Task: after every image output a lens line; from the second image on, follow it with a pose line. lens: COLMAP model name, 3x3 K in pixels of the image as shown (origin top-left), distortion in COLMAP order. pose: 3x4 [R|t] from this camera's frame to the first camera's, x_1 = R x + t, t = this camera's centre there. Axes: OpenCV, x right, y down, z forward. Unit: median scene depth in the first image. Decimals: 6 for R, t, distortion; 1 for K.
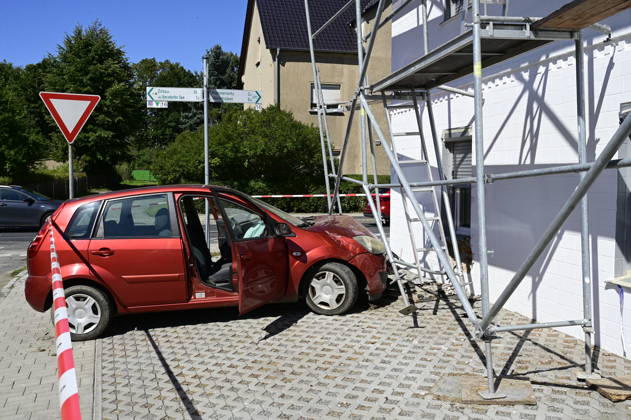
lens RADIAL K [[566.1, 0, 310.0], [0, 566.1, 207.0], [0, 0, 1]] dist [0.008053, -0.024867]
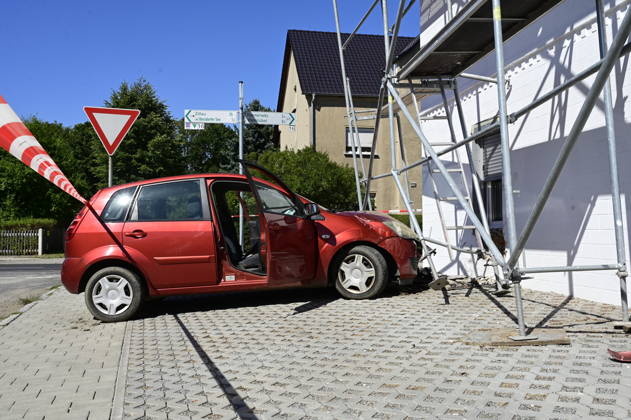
lens RADIAL K [[566.1, 0, 311.8], [0, 566.1, 206.3], [0, 0, 1]] dist [0.008053, -0.024867]
pose [[0.998052, -0.008070, -0.061857, 0.014037], [0.002228, 0.995575, -0.093944, 0.121636], [0.062342, 0.093623, 0.993654, -0.001915]]
